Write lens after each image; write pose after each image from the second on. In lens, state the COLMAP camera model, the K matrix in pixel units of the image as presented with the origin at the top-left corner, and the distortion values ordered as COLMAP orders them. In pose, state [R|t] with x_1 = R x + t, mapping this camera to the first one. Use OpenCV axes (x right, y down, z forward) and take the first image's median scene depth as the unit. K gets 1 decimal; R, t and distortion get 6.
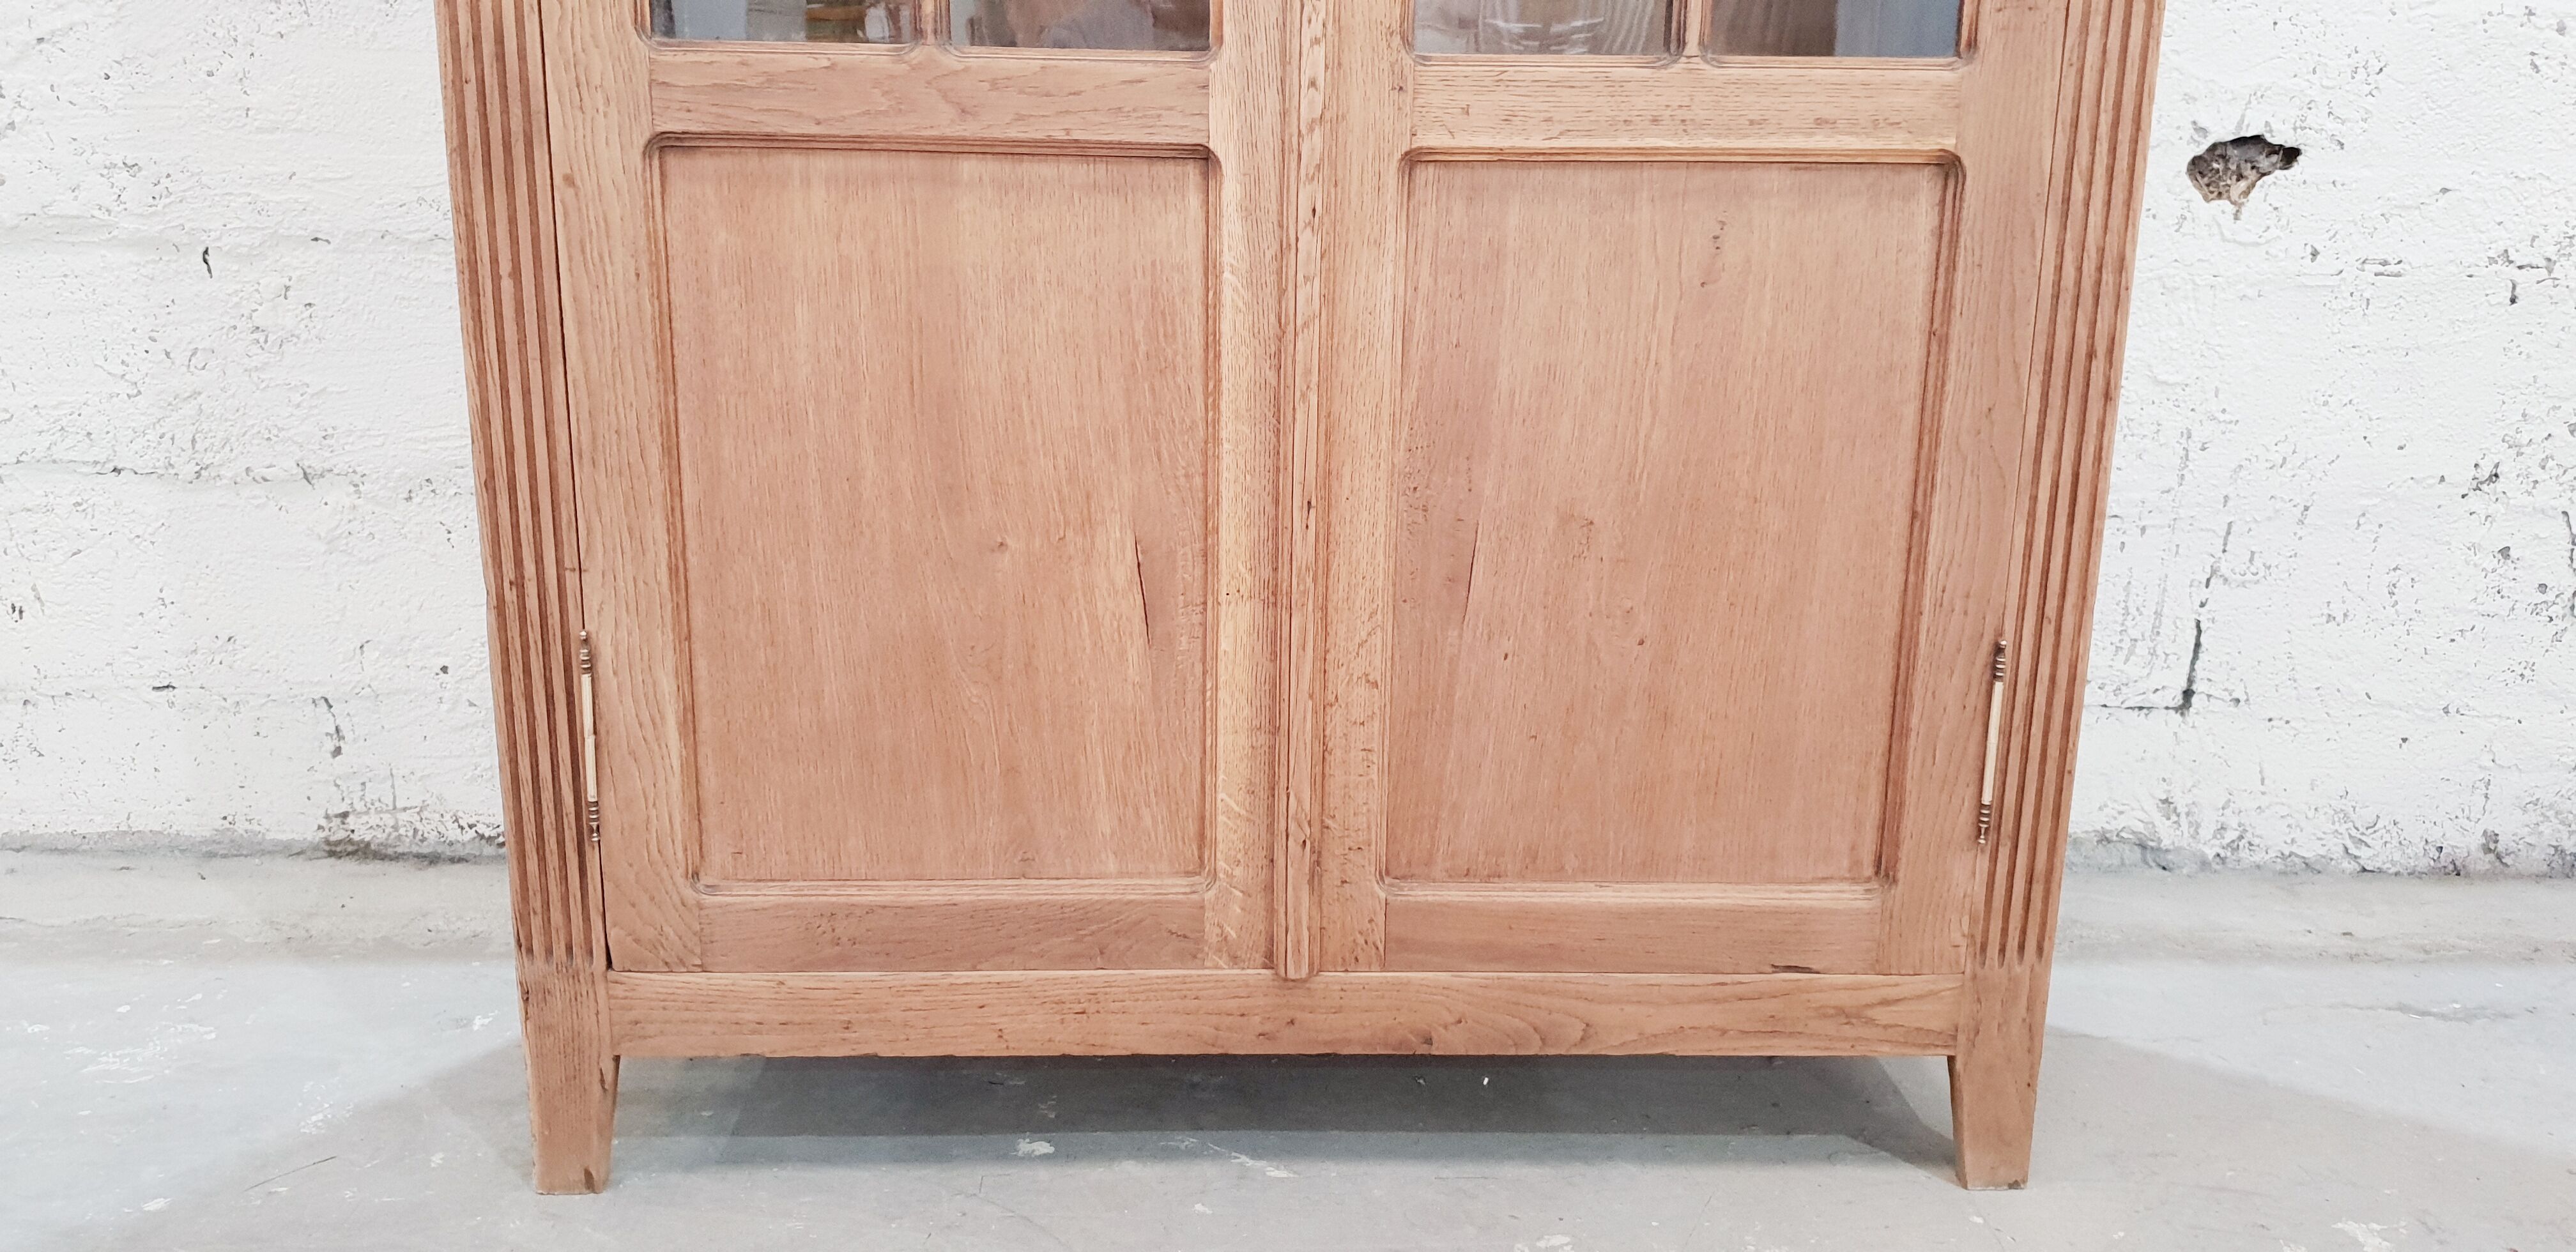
lens RADIAL K [[1999.2, 0, 1301.2], [0, 1999.2, 590.0], [0, 0, 1]] dist [0.024988, -0.026109]
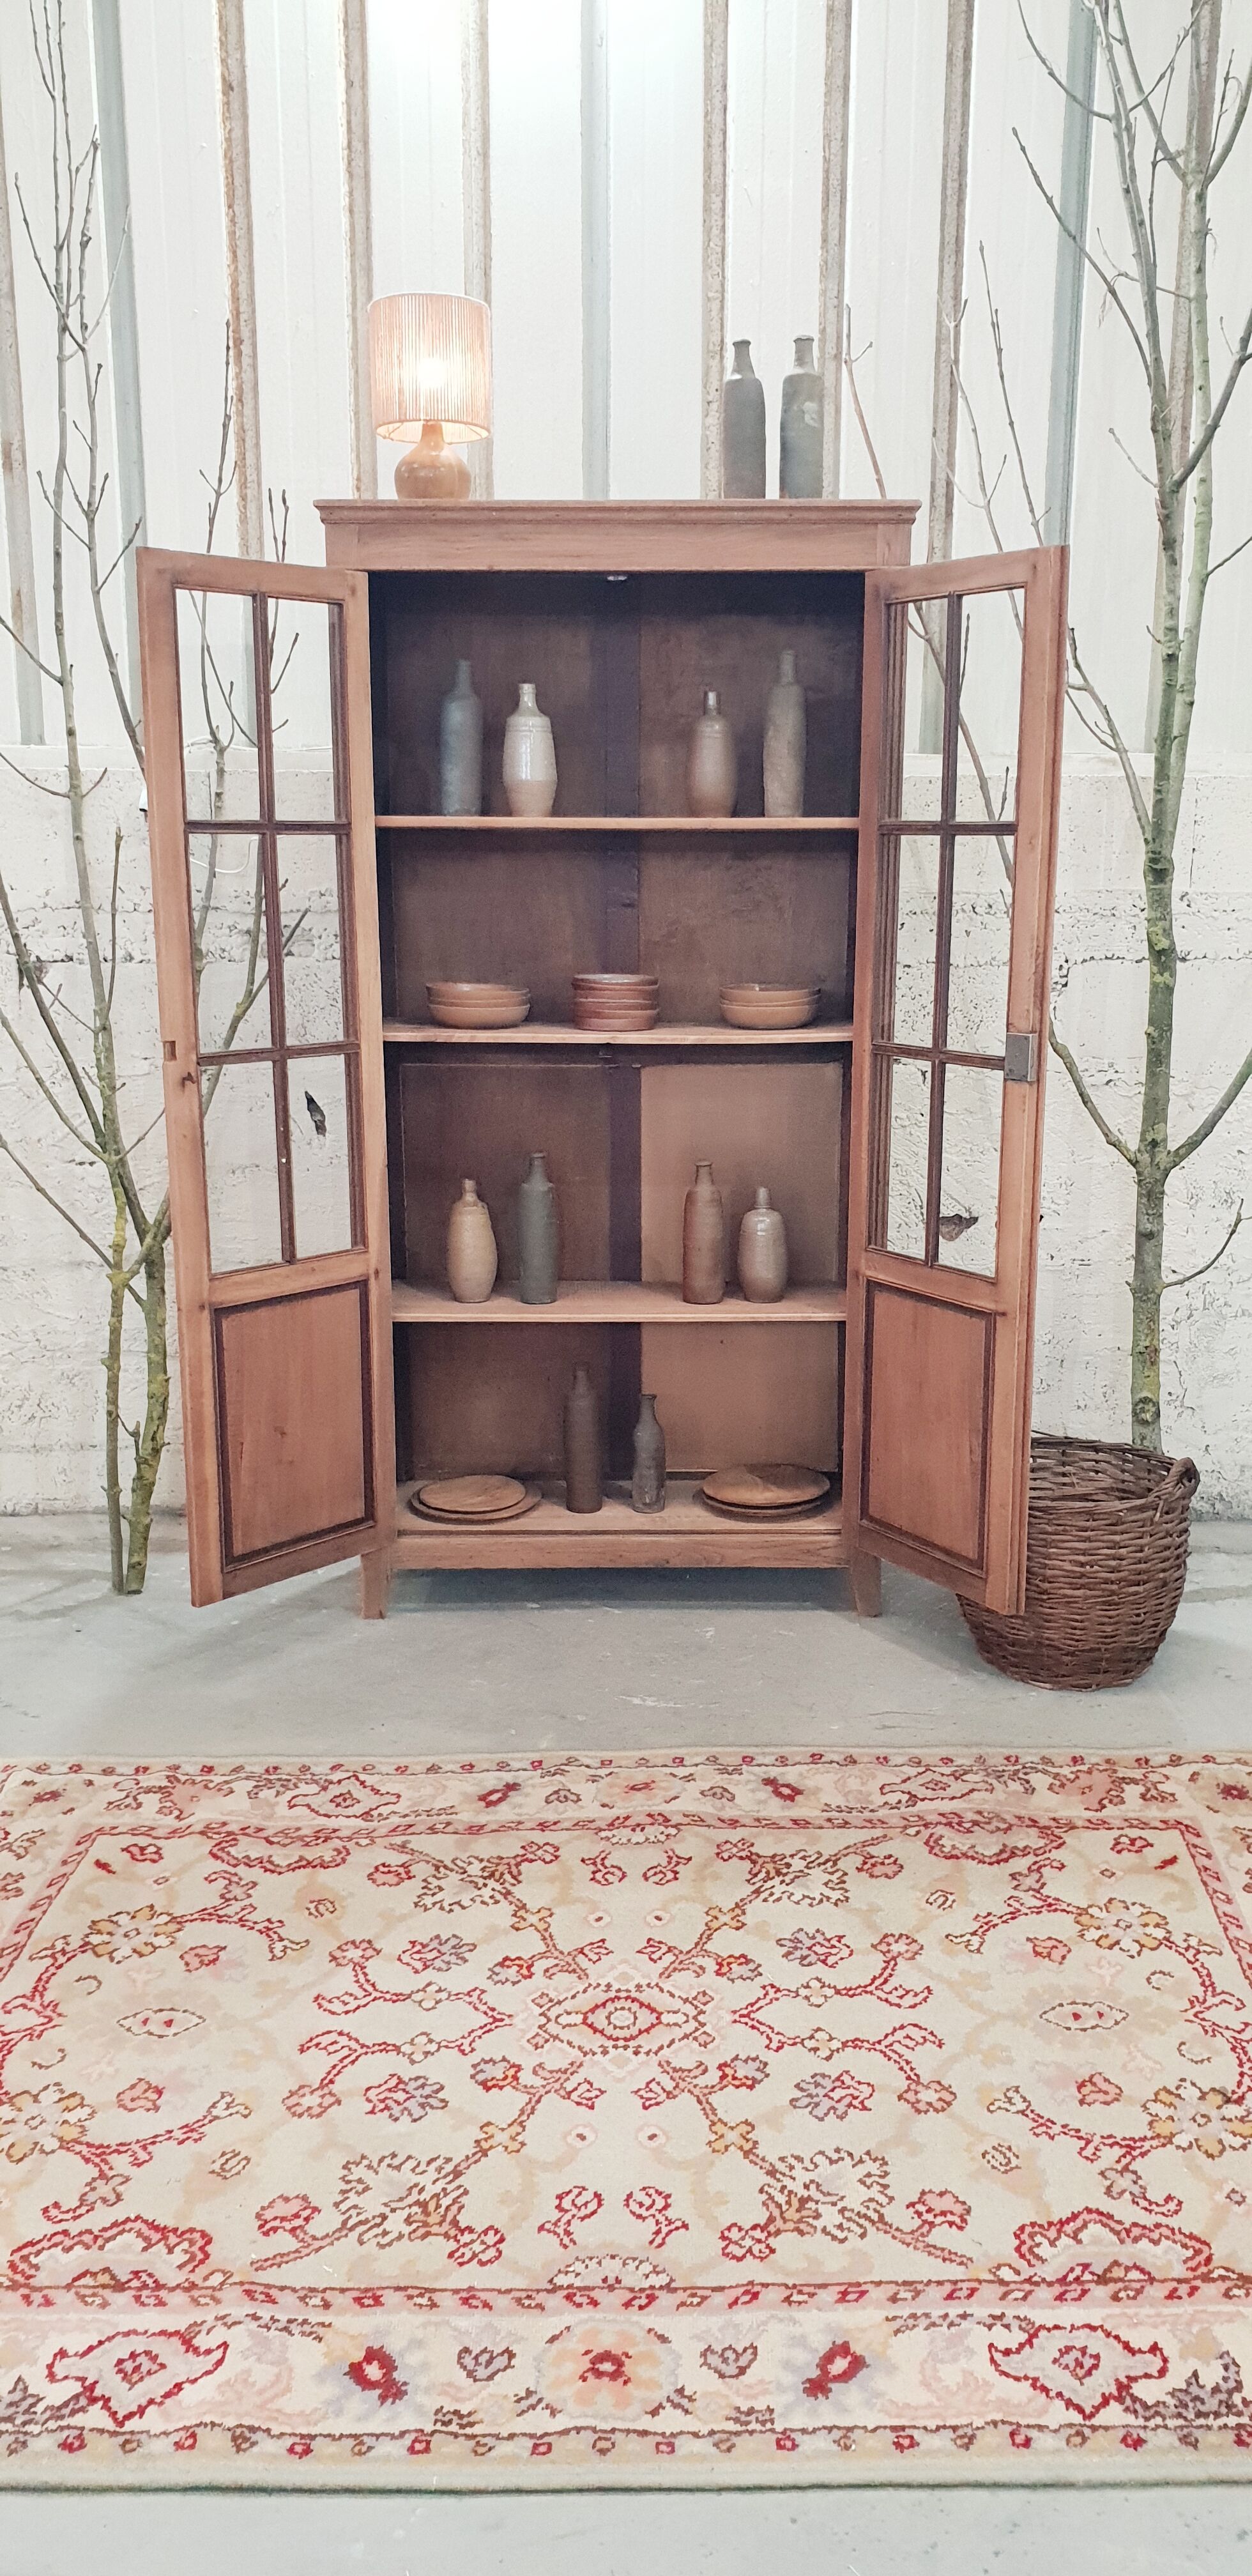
lens RADIAL K [[1999.2, 0, 676.7], [0, 1999.2, 1285.6], [0, 0, 1]] dist [0.024988, -0.026109]
pose [[0.999288, -0.011203, -0.036023, 0.186270], [0.010121, 0.999496, -0.030084, -0.089385], [0.036342, 0.029698, 0.998898, -1.920716]]
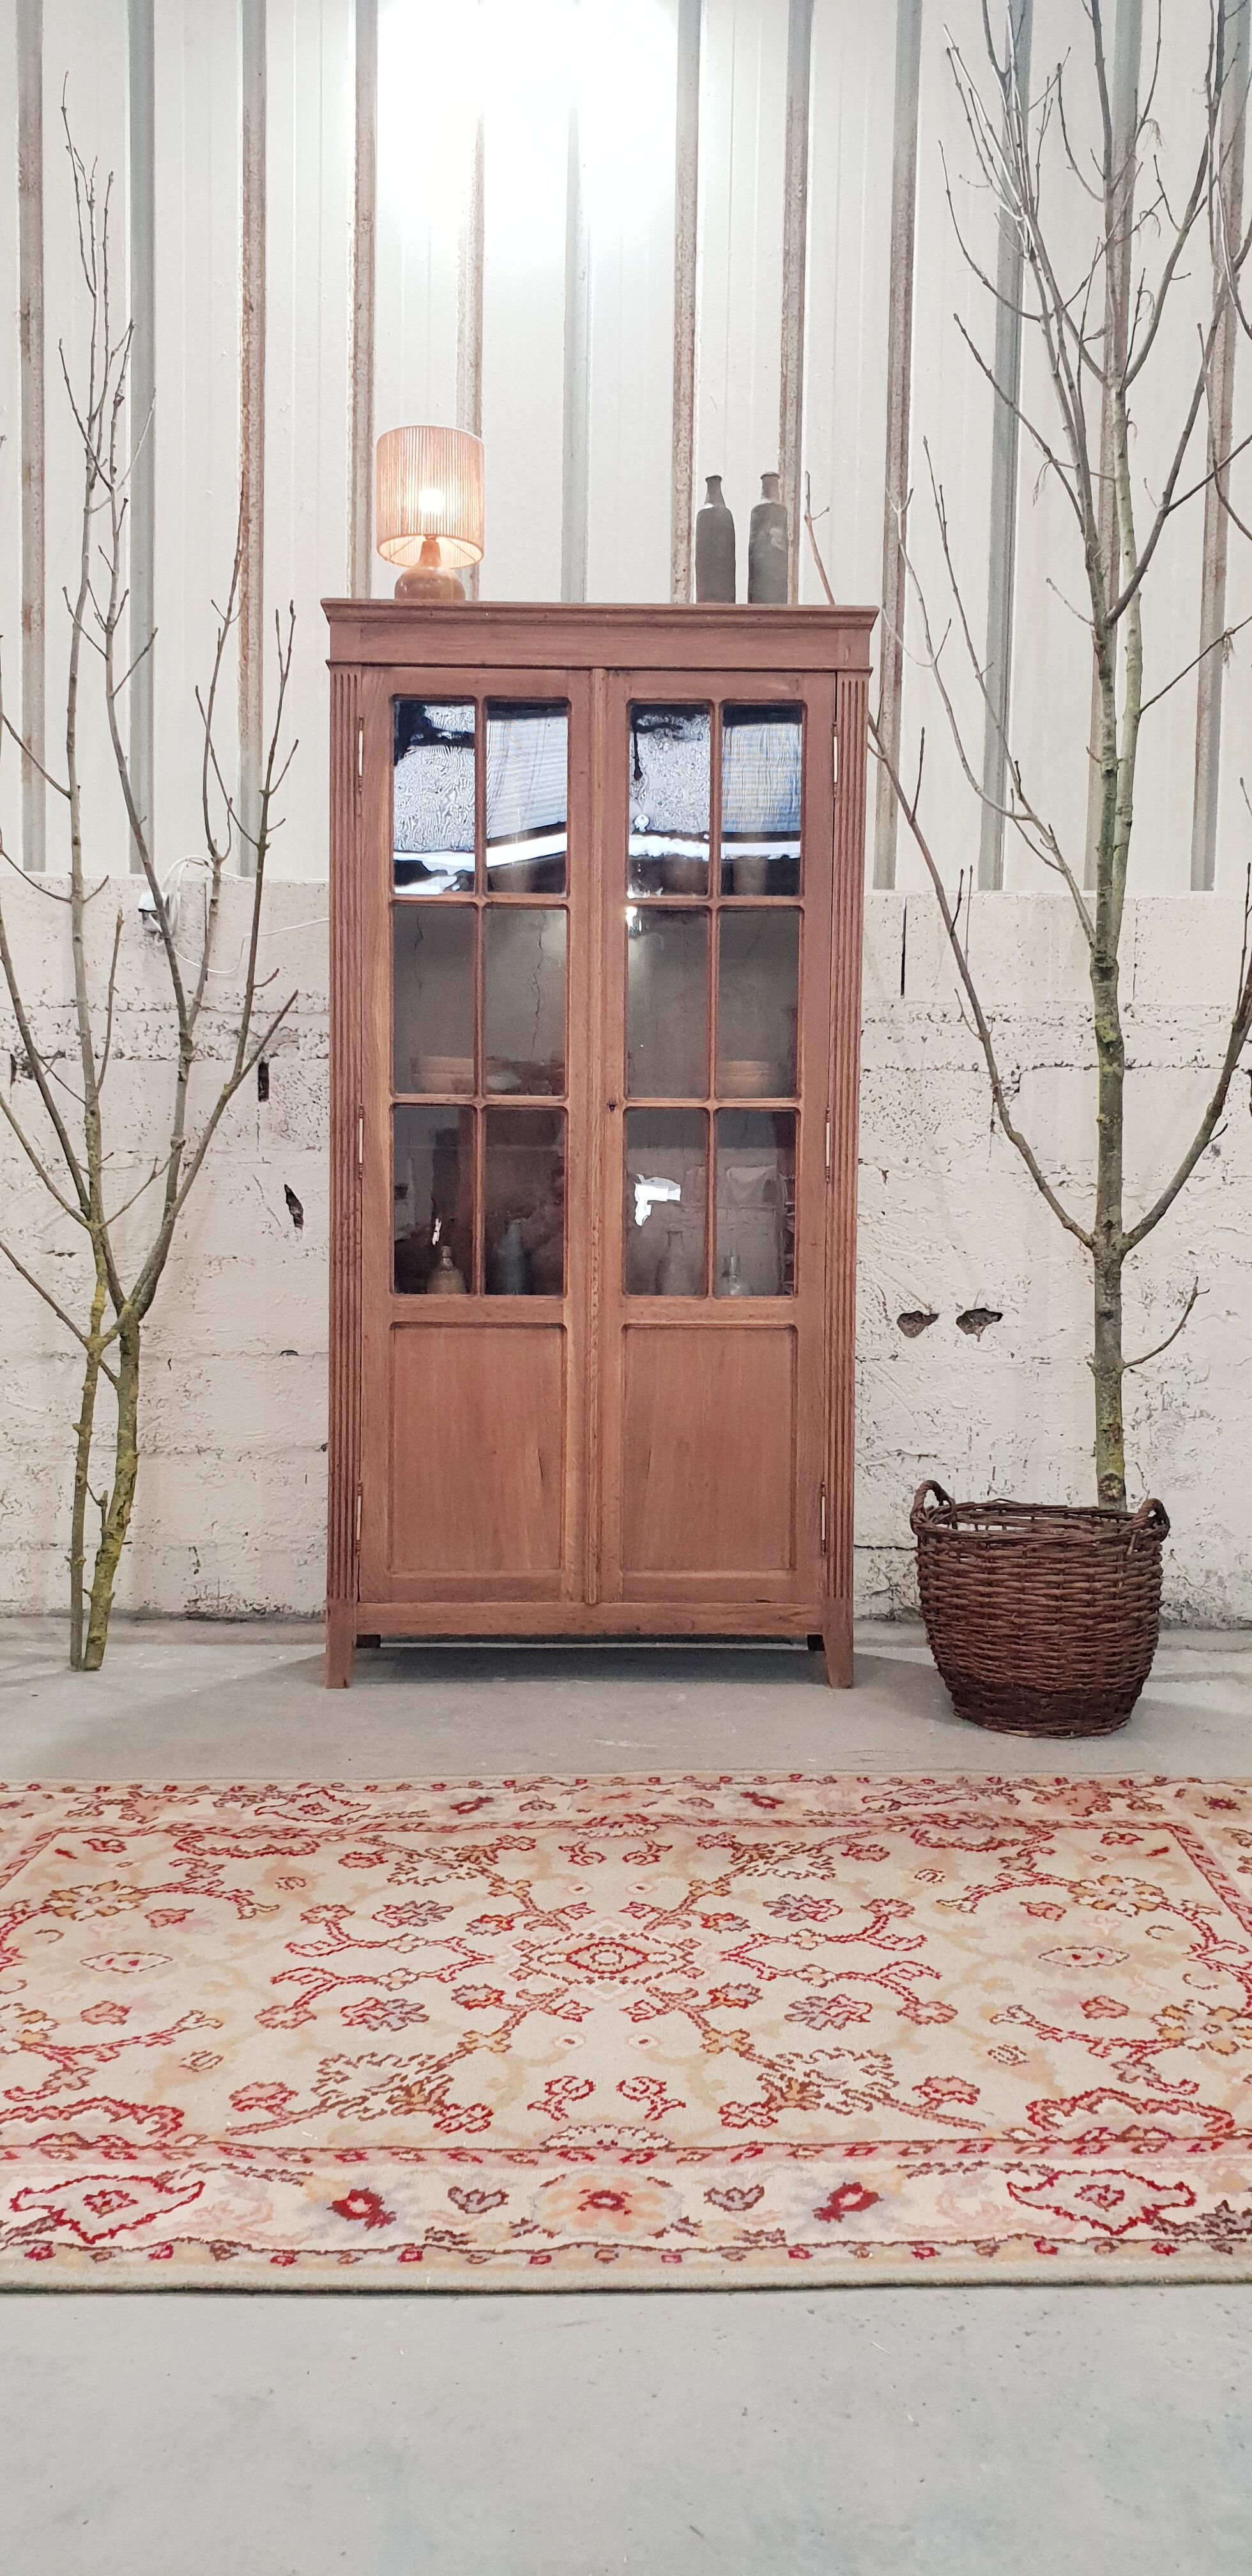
lens RADIAL K [[1999.2, 0, 653.0], [0, 1999.2, 1288.0], [0, 0, 1]] dist [0.024988, -0.026109]
pose [[0.999866, -0.010060, -0.012951, 0.127256], [0.007138, 0.977982, -0.208566, 0.350265], [0.014764, 0.208445, 0.977923, -1.922448]]
